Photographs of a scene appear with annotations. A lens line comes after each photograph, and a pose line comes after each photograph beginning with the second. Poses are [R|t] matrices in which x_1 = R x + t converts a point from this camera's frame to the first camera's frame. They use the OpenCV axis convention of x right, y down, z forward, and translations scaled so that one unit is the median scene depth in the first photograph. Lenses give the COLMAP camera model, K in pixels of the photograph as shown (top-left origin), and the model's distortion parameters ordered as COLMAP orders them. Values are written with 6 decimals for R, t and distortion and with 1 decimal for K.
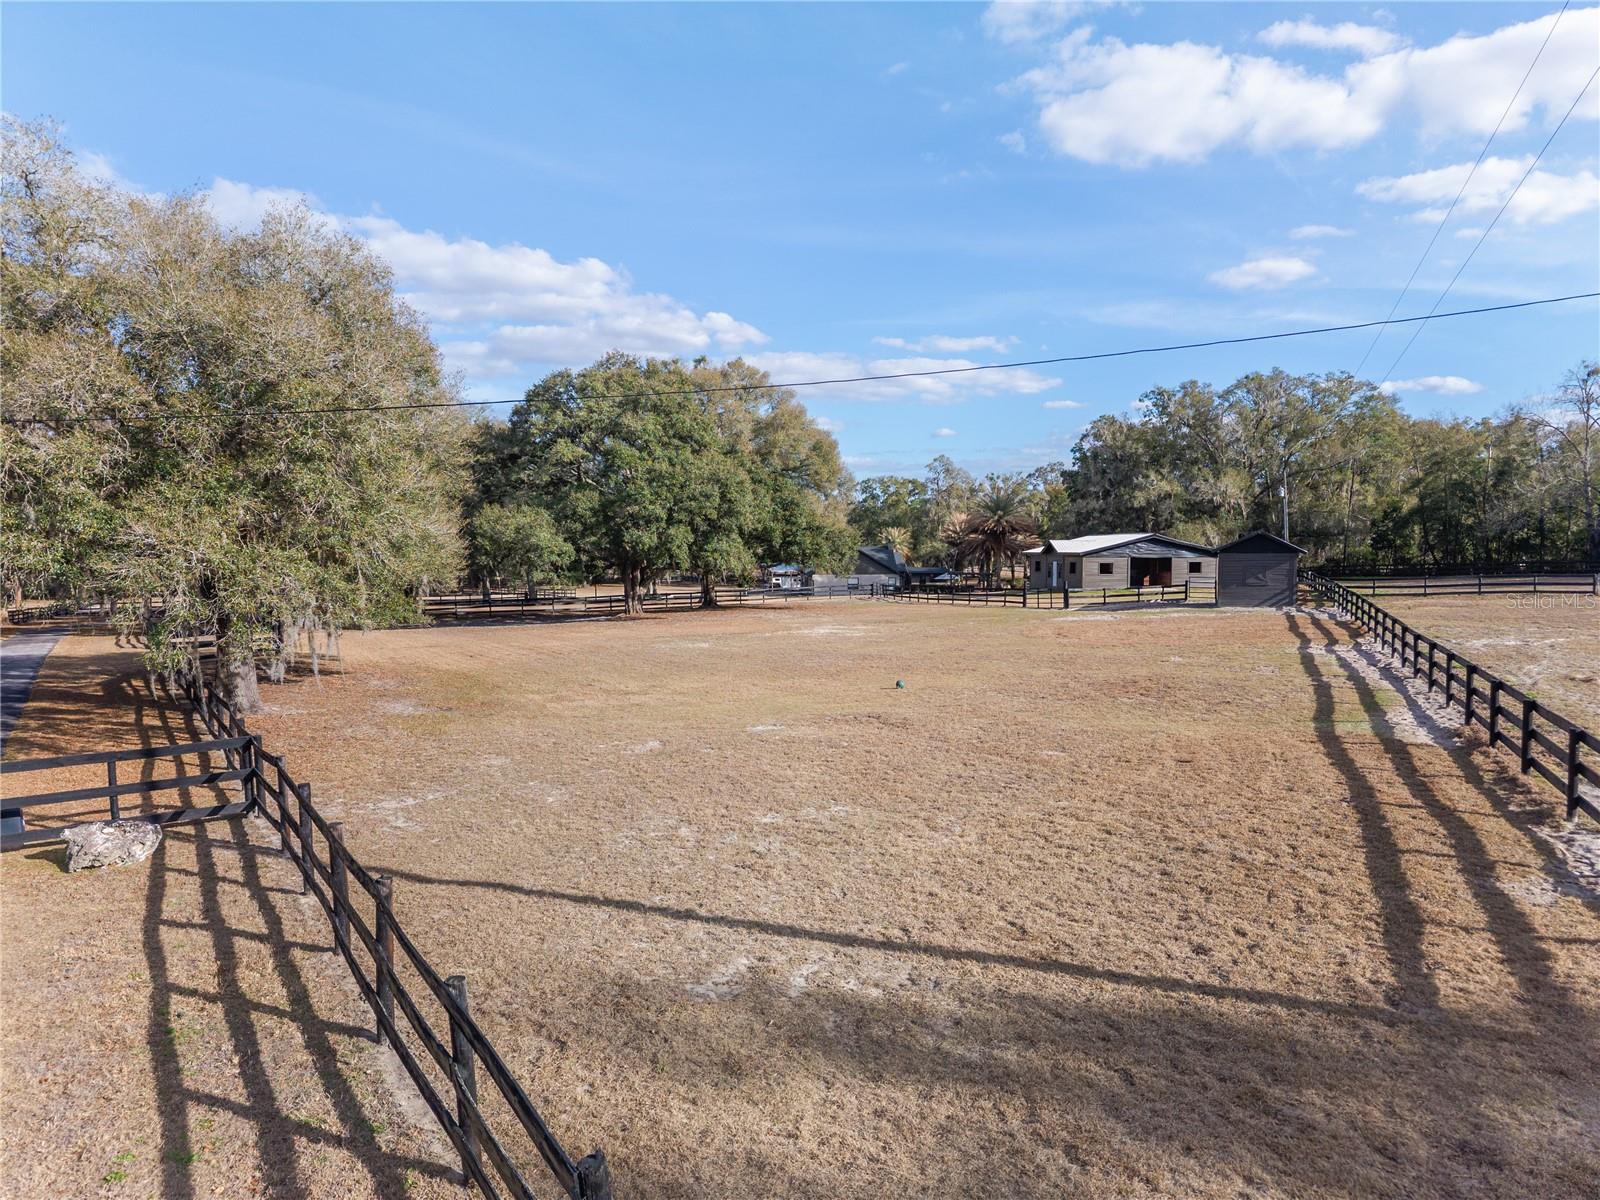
lens RADIAL K [[1060.2, 0, 783.7], [0, 1060.2, 593.8], [0, 0, 1]] dist [0.039977, -0.050814]
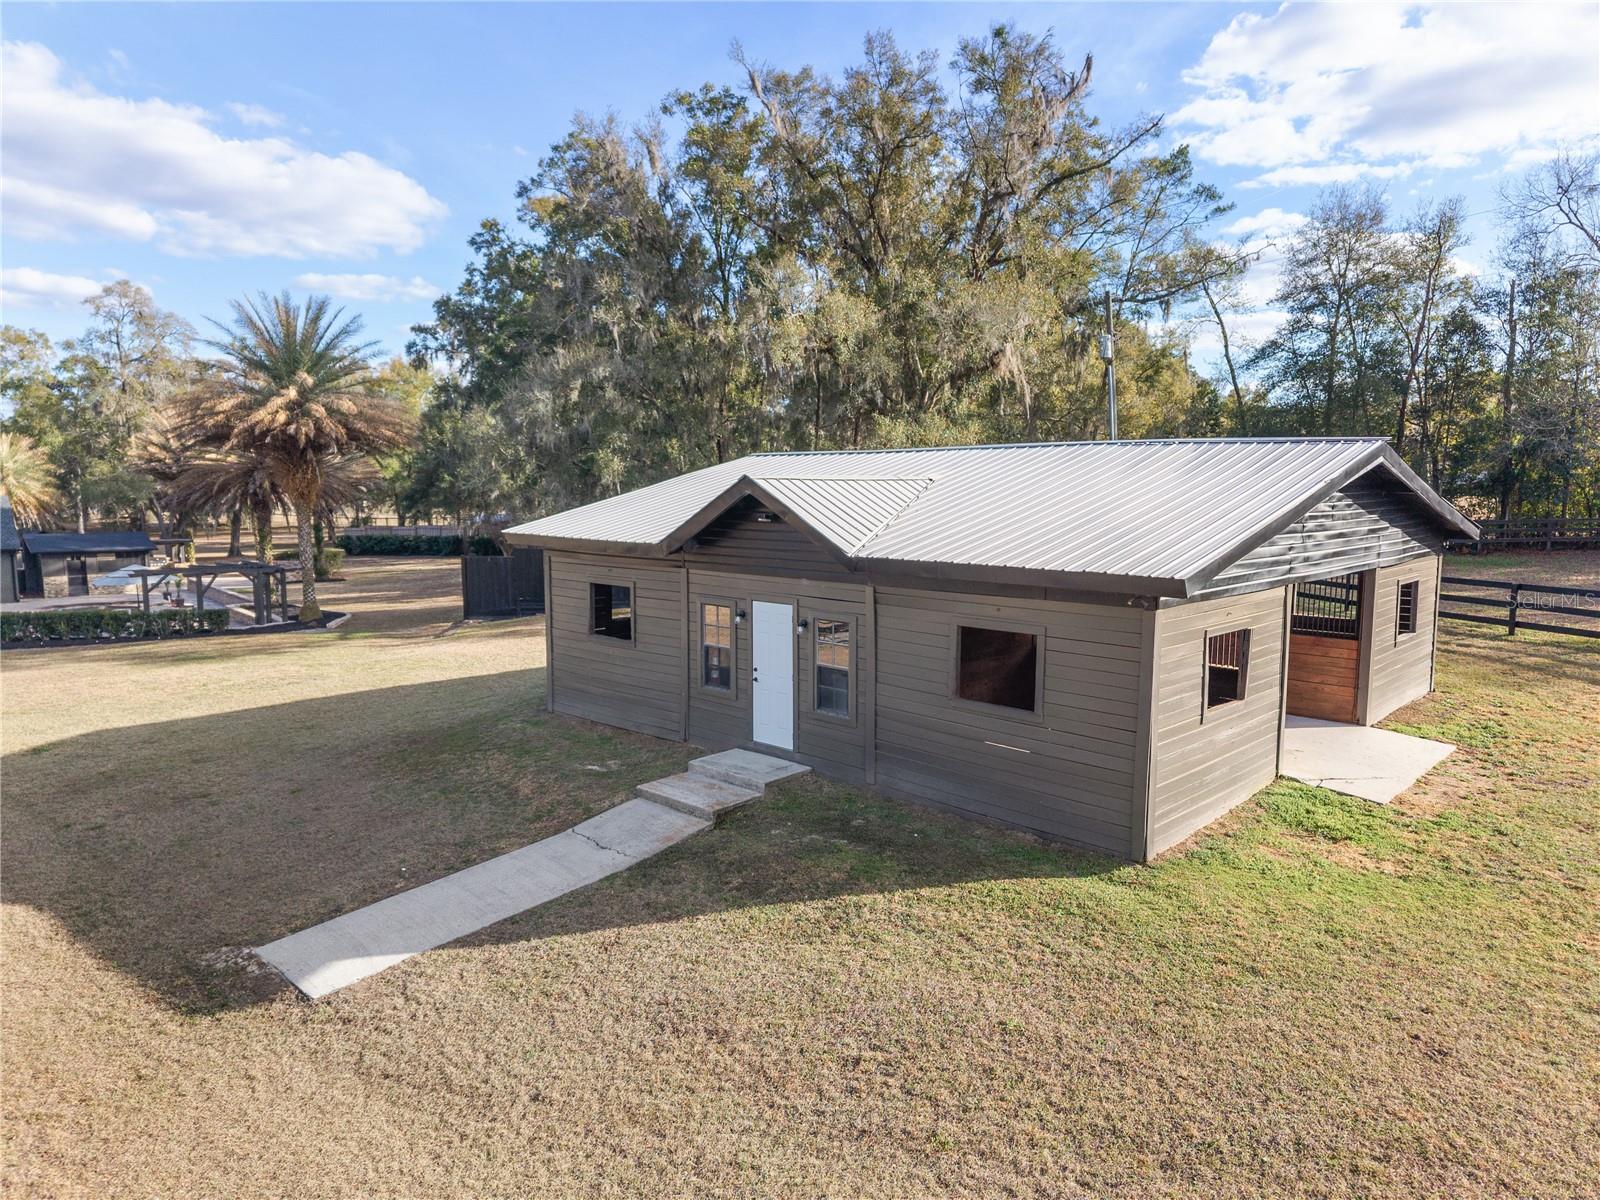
lens RADIAL K [[1060.2, 0, 783.7], [0, 1060.2, 593.8], [0, 0, 1]] dist [0.039977, -0.050814]
pose [[0.785028, -0.059955, 0.616553, 0.117973], [0.019224, 0.997184, 0.072492, -0.033720], [-0.619163, -0.045056, 0.783969, 0.667694]]
